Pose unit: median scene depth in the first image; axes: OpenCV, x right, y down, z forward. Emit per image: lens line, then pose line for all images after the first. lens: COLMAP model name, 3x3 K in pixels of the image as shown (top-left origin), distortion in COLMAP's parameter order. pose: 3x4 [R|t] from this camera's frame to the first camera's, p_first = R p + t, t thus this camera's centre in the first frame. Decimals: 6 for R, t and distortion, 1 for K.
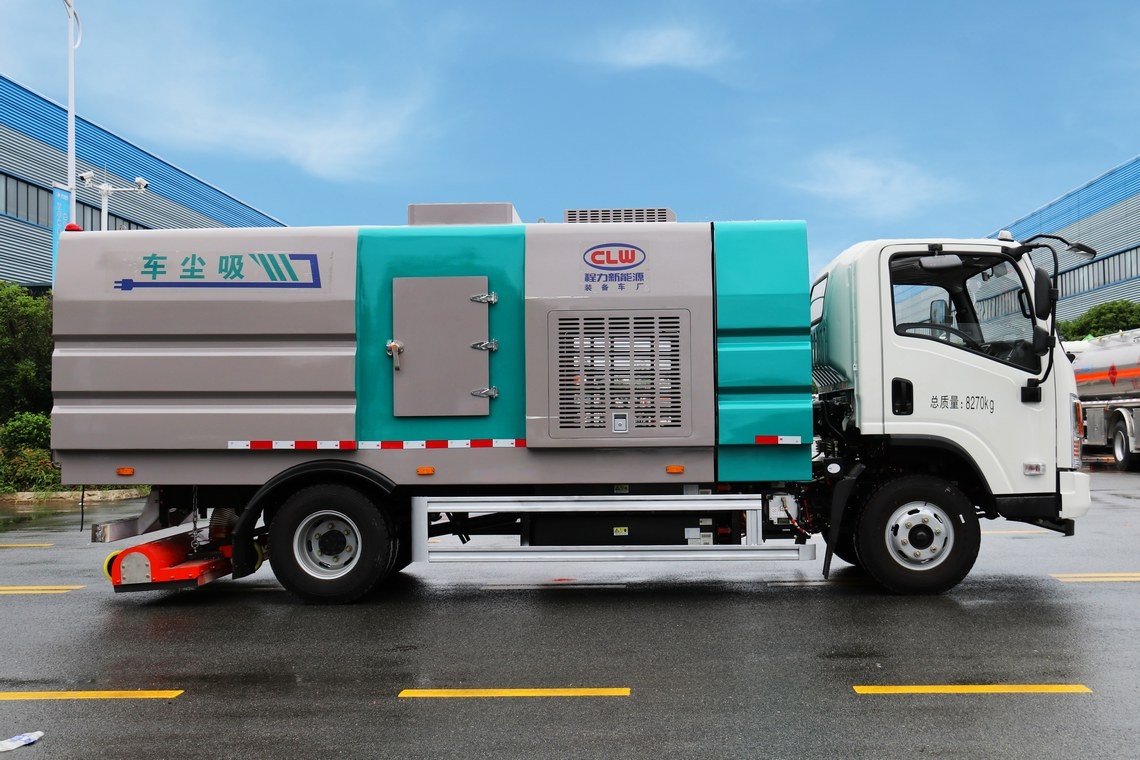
lens RADIAL K [[1292.7, 0, 570.0], [0, 1292.7, 380.0], [0, 0, 1]] dist [-0.038625, -0.007577]
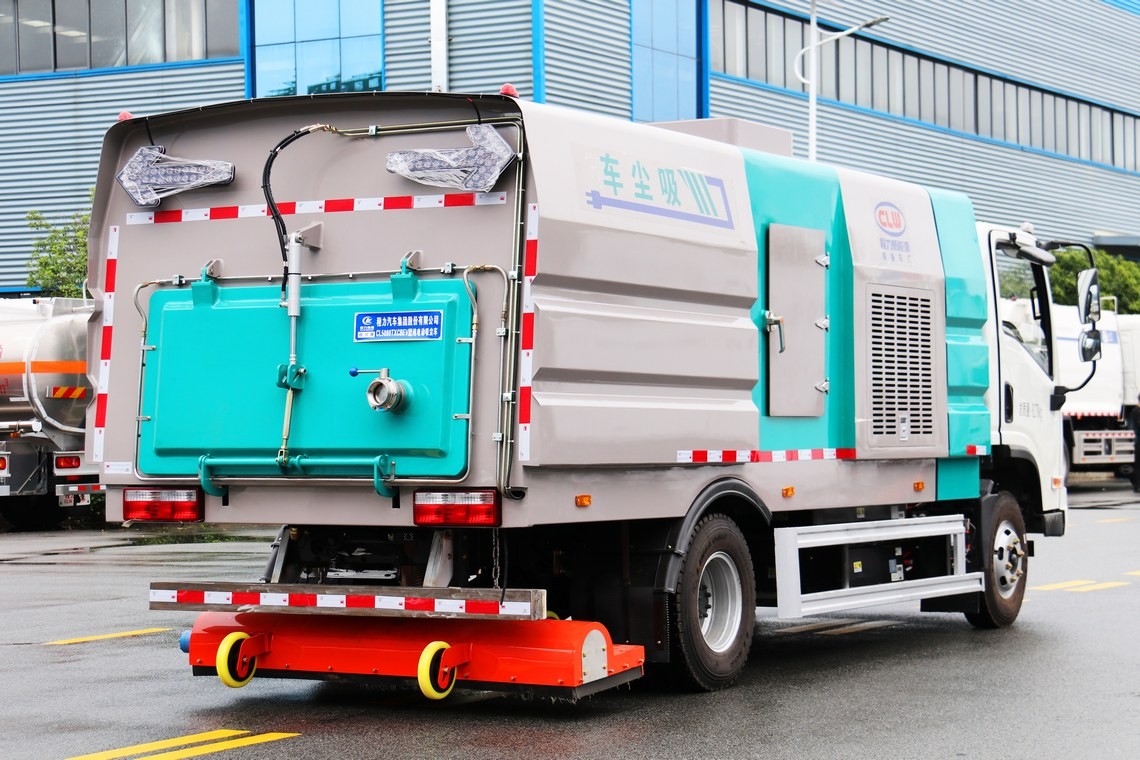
lens RADIAL K [[2508.6, 0, 570.0], [0, 2508.6, 380.0], [0, 0, 1]] dist [0.403645, 0.111673]
pose [[0.475560, 0.026037, 0.879298, -1.418274], [-0.024311, 0.999569, -0.016450, 0.033450], [-0.879347, -0.013554, 0.475988, 0.432232]]
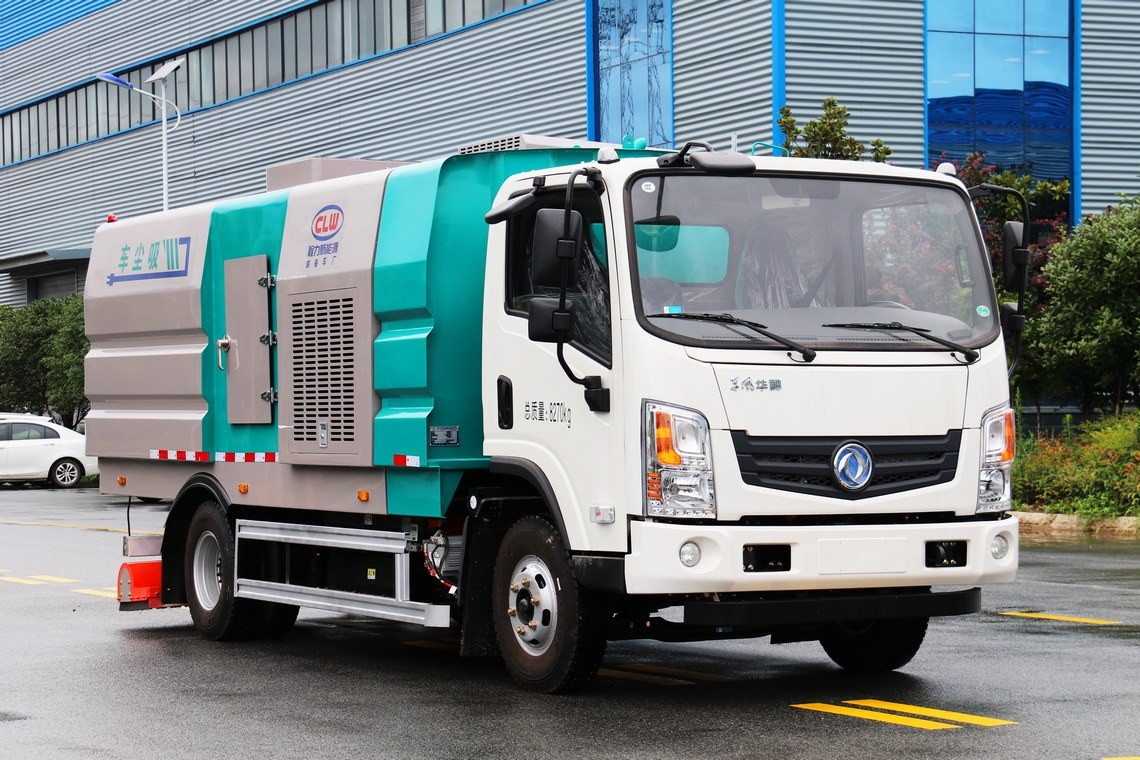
lens RADIAL K [[2707.6, 0, 570.0], [0, 2707.6, 380.0], [0, 0, 1]] dist [0.463211, 0.044384]
pose [[0.492911, -0.003736, -0.870072, 1.539574], [0.035522, 0.999243, 0.015833, -0.021132], [0.869354, -0.038711, 0.492671, 0.310762]]
